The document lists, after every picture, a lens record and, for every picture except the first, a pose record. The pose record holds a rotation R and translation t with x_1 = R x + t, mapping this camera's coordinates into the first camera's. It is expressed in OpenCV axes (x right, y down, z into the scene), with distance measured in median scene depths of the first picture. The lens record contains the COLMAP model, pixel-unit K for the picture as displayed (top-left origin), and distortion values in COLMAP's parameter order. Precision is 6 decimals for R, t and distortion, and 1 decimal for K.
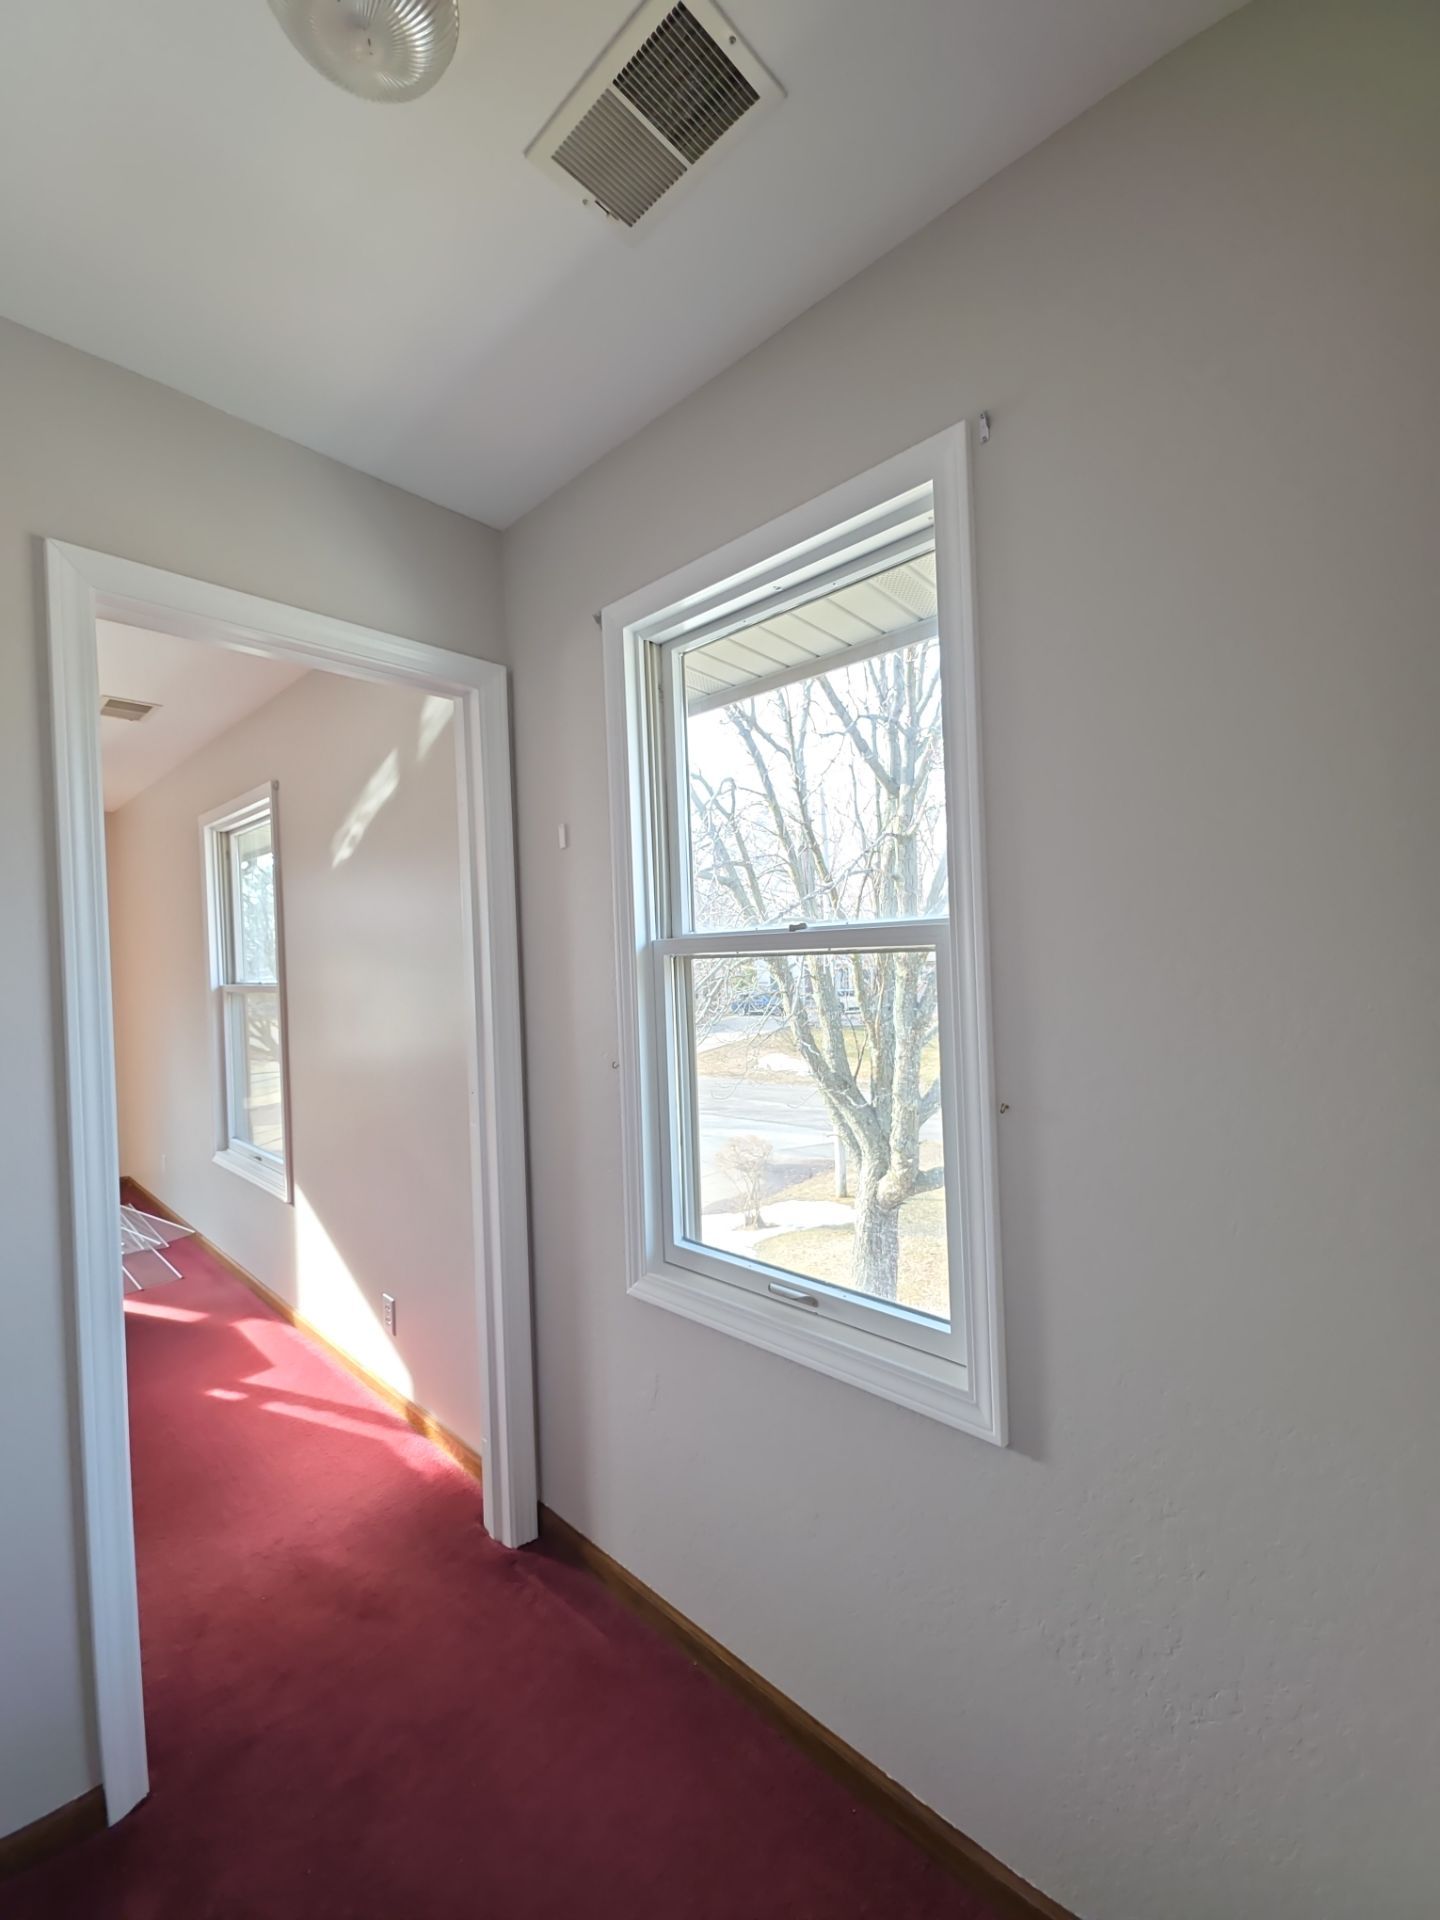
lens RADIAL K [[764.0, 0, 718.5], [0, 764.0, 959.9], [0, 0, 1]] dist [0.007392, -0.005528]
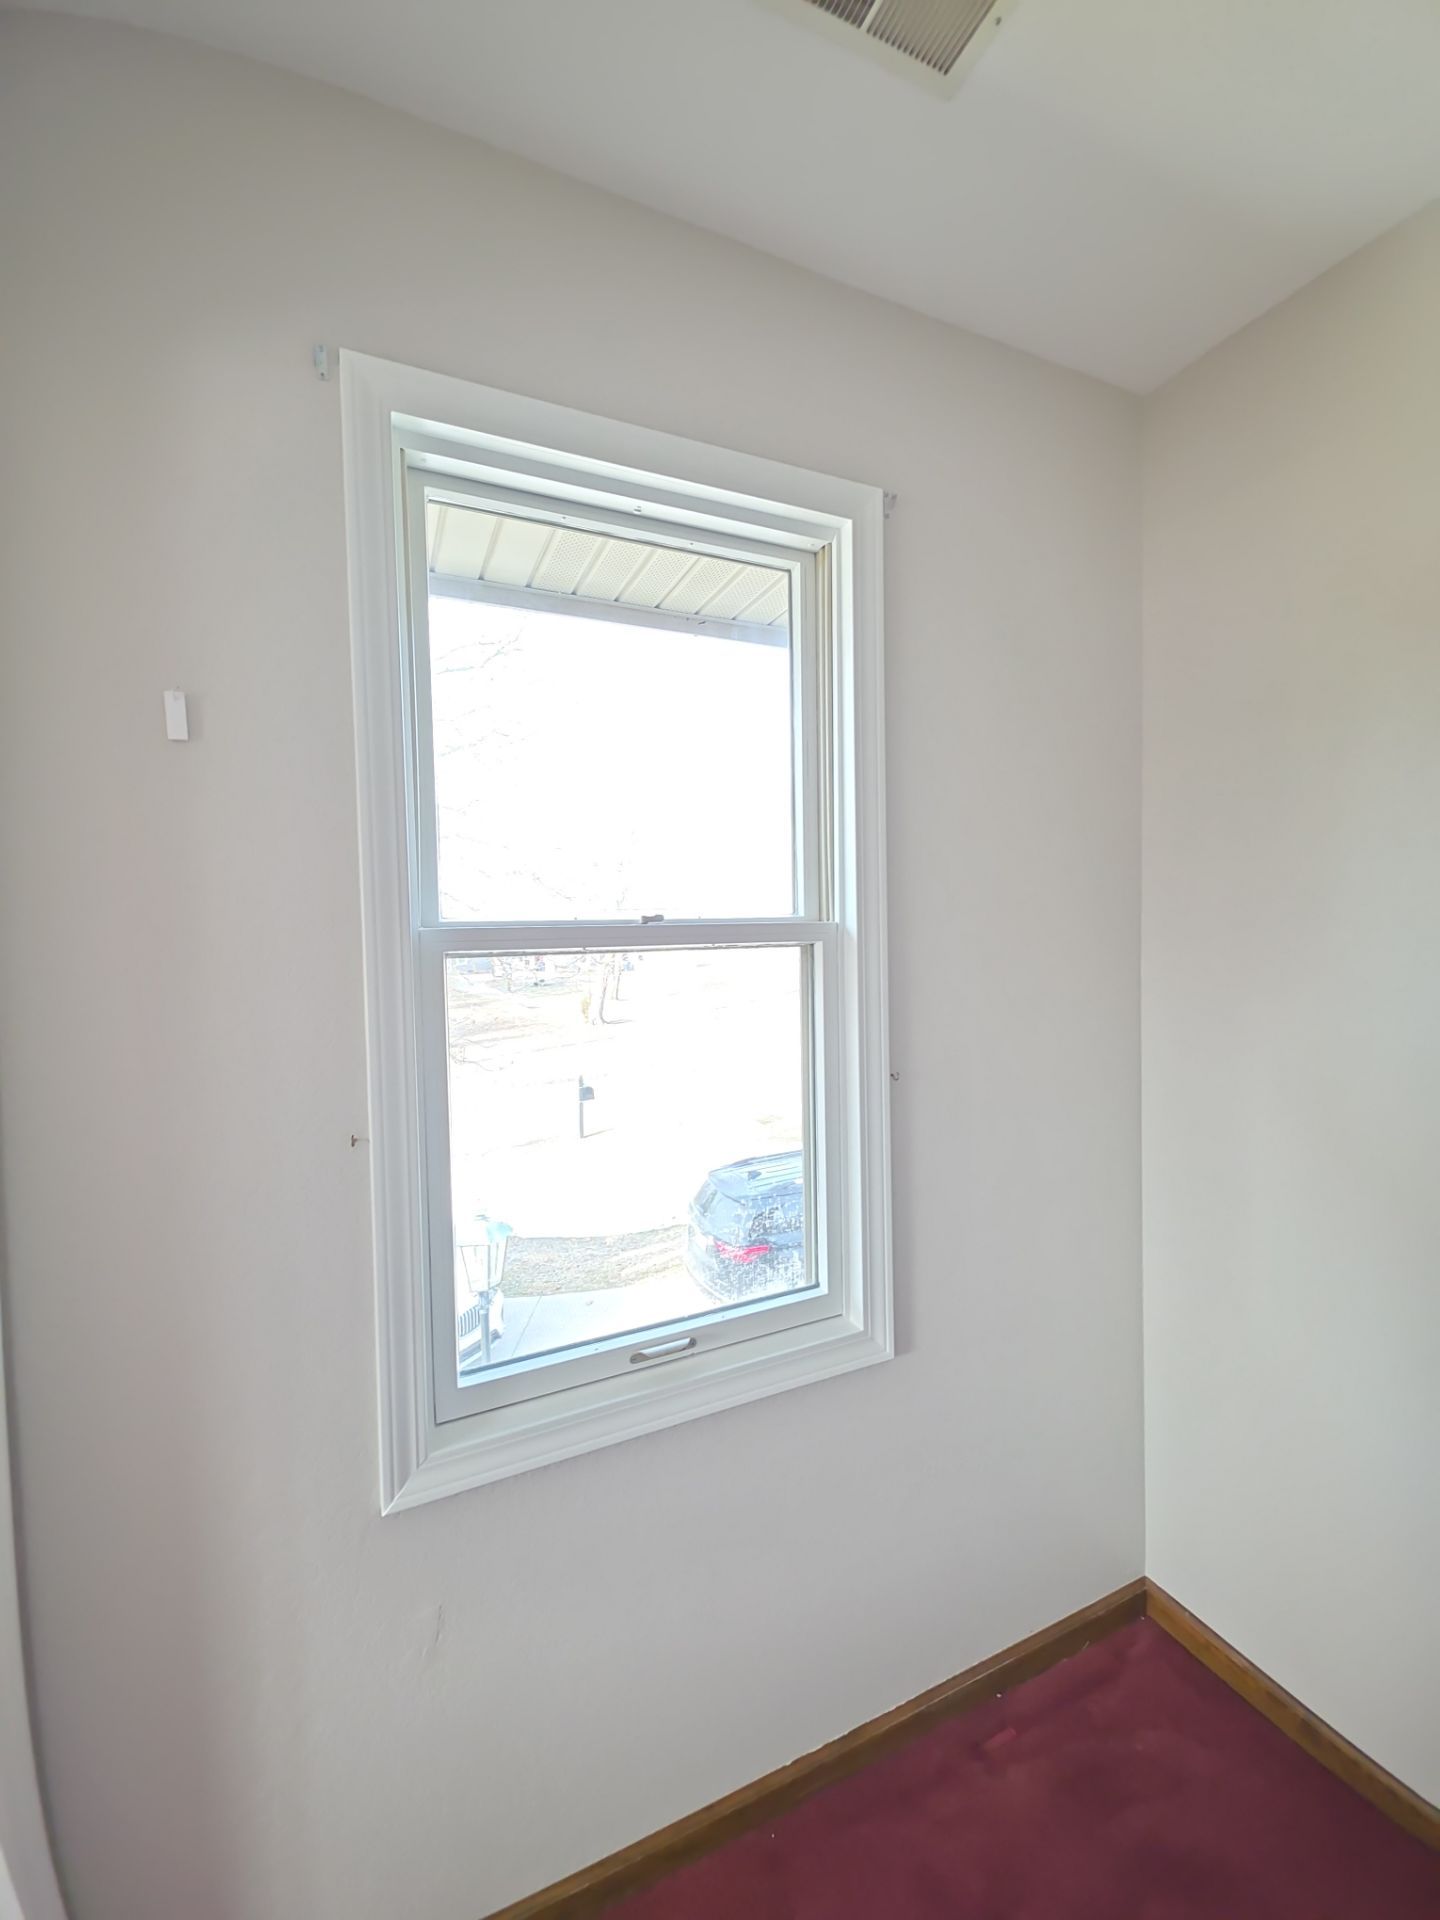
lens RADIAL K [[764.0, 0, 718.2], [0, 764.0, 956.7], [0, 0, 1]] dist [0.007392, -0.005528]
pose [[0.397710, -0.004453, 0.917500, -0.659587], [0.011886, 0.999929, -0.000299, 0.001193], [-0.917434, 0.011024, 0.397735, 0.601820]]
